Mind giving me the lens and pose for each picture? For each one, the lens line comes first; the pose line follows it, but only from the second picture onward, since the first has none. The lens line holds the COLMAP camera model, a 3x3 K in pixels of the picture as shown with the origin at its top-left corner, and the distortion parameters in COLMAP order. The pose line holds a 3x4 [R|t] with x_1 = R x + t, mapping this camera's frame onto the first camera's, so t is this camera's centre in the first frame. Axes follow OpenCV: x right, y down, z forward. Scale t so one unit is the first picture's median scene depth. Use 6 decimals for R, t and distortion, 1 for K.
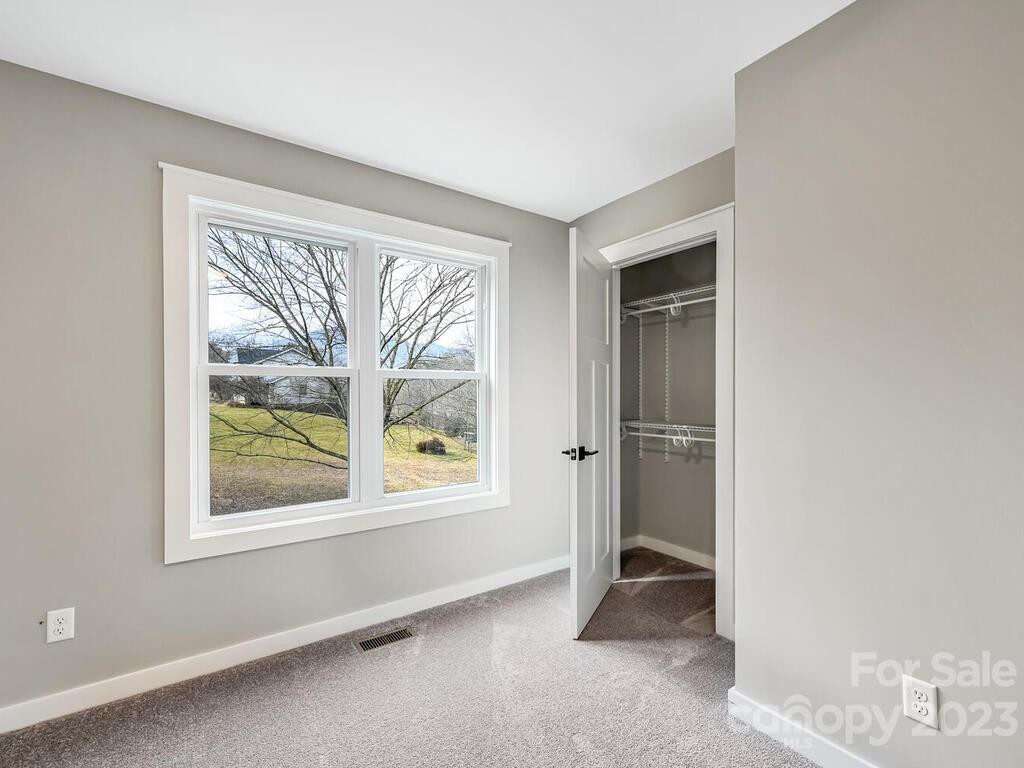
lens RADIAL K [[851.1, 0, 519.8], [0, 851.1, 381.5], [0, 0, 1]] dist [-0.002735, 0.002981]
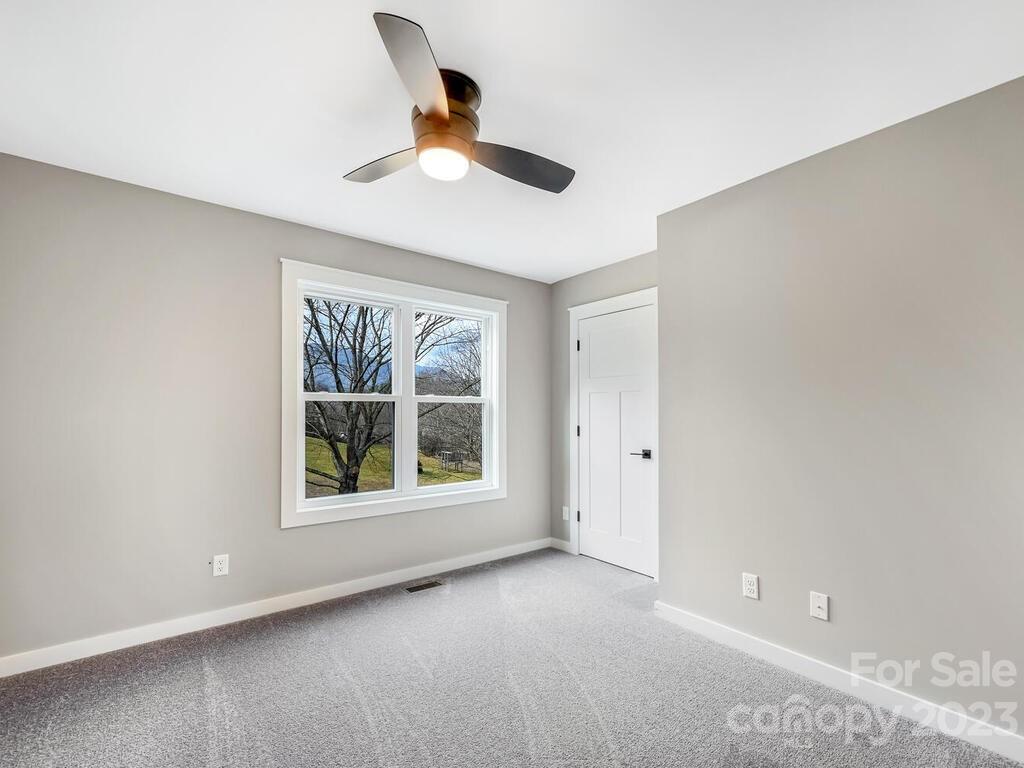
lens RADIAL K [[851.1, 0, 515.4], [0, 851.1, 379.6], [0, 0, 1]] dist [-0.002735, 0.002981]
pose [[0.999738, 0.002709, 0.022710, -0.033758], [-0.002142, 0.999686, -0.024947, -0.006943], [-0.022771, 0.024892, 0.999431, -0.388834]]
